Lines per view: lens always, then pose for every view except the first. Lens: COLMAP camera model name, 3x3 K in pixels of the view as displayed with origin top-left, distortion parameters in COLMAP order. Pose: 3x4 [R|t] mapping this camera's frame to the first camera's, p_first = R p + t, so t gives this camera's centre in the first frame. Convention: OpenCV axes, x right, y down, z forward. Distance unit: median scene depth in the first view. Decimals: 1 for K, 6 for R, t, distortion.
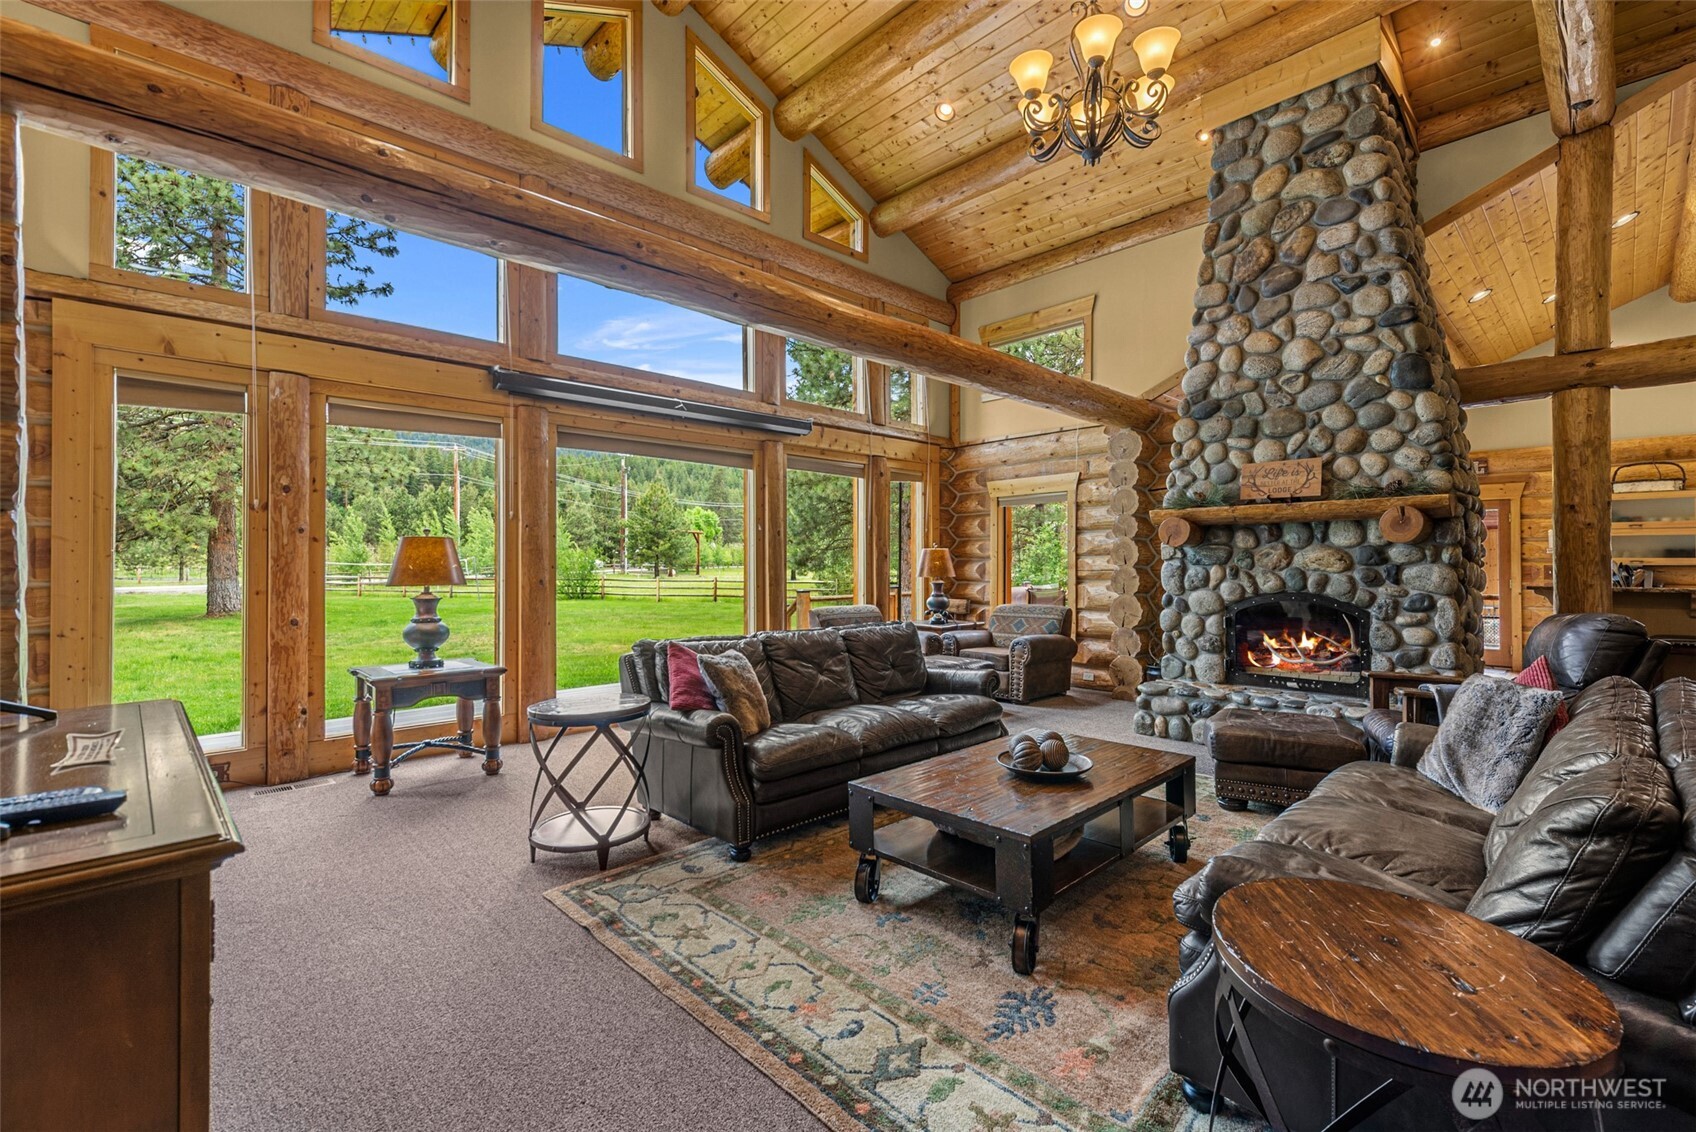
lens RADIAL K [[748.8, 0, 863.9], [0, 748.8, 556.6], [0, 0, 1]] dist [-0.000483, 0.000177]
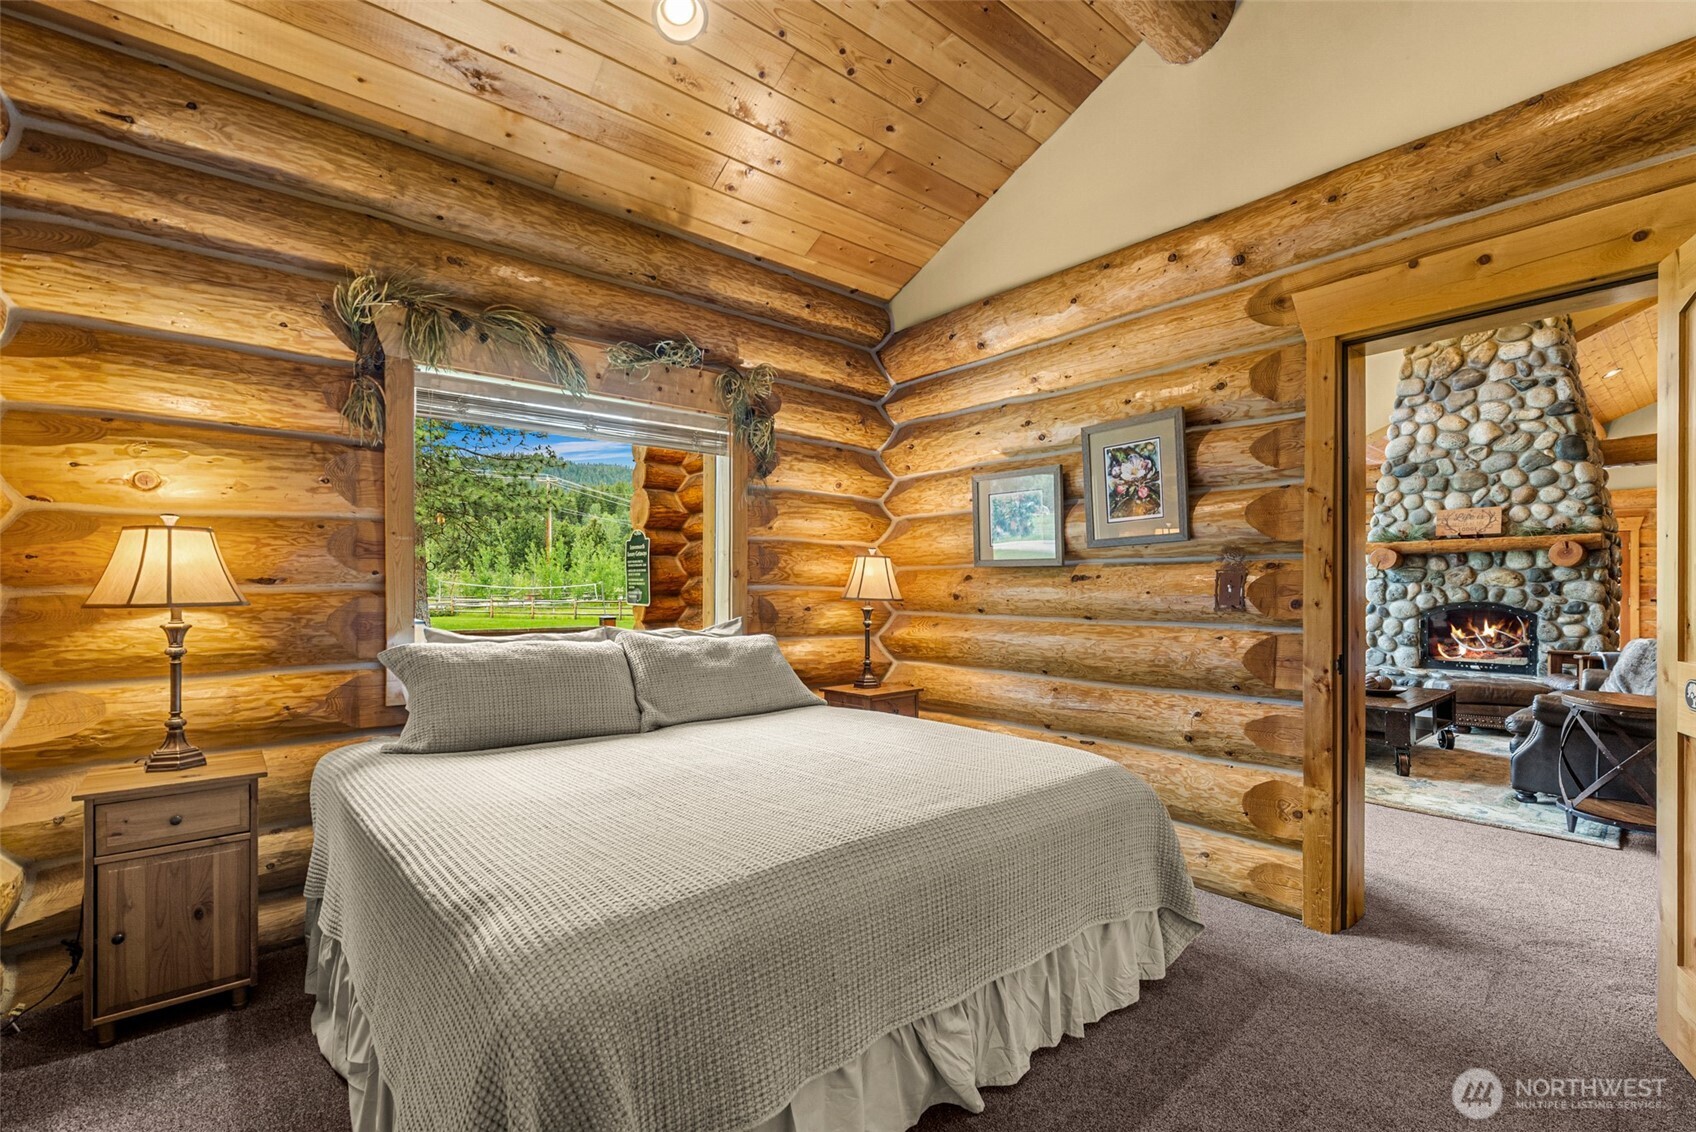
lens RADIAL K [[759.0, 0, 857.4], [0, 759.0, 591.4], [0, 0, 1]] dist [-0.000280, 0.000072]
pose [[0.997802, 0.001426, -0.066246, -0.481586], [-0.000644, 0.999930, 0.011820, 0.012040], [0.066259, -0.011751, 0.997733, -0.489266]]
